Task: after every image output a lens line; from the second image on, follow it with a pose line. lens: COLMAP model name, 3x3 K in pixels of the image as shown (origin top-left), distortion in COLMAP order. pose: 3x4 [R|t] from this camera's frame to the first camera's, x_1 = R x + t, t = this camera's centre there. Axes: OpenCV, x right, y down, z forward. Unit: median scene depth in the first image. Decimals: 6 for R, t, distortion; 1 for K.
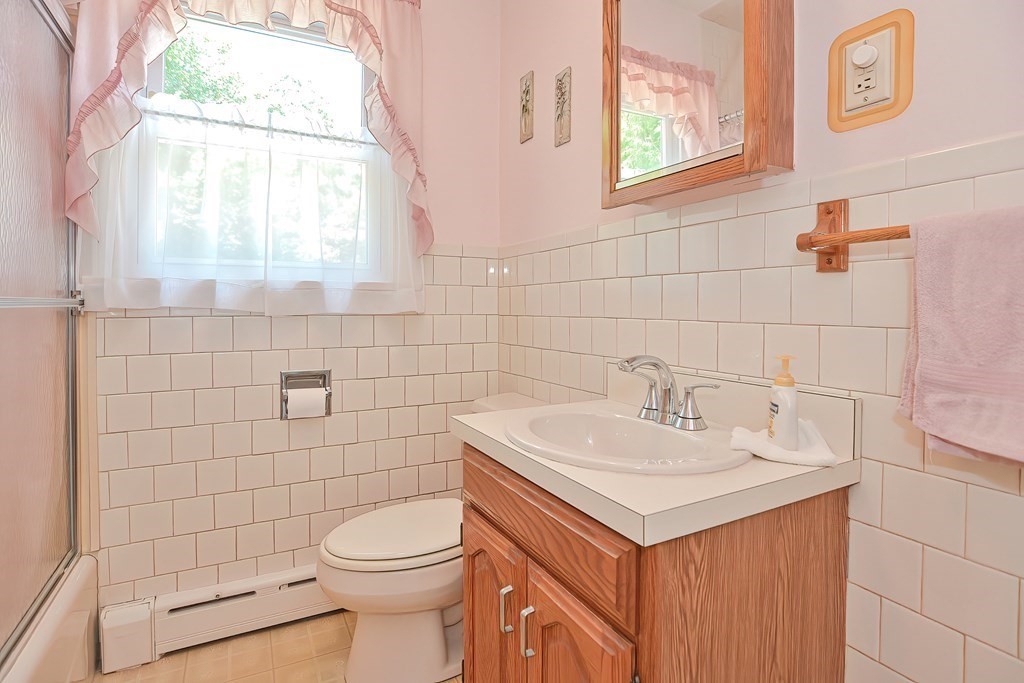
lens RADIAL K [[510.7, 0, 497.4], [0, 510.7, 304.9], [0, 0, 1]] dist [-0.030895, 0.008280]
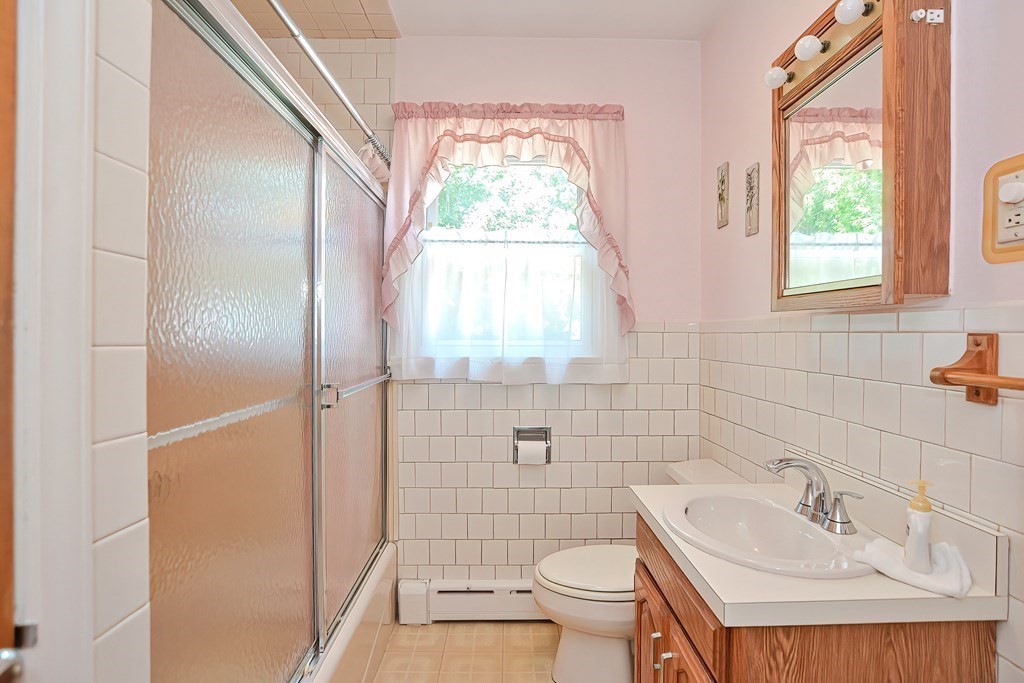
lens RADIAL K [[506.8, 0, 512.5], [0, 506.8, 326.2], [0, 0, 1]] dist [-0.033872, 0.009501]
pose [[0.896415, -0.000743, -0.443214, 0.172178], [-0.002508, 0.999974, -0.006750, -0.137958], [0.443208, 0.007163, 0.896390, -0.196201]]
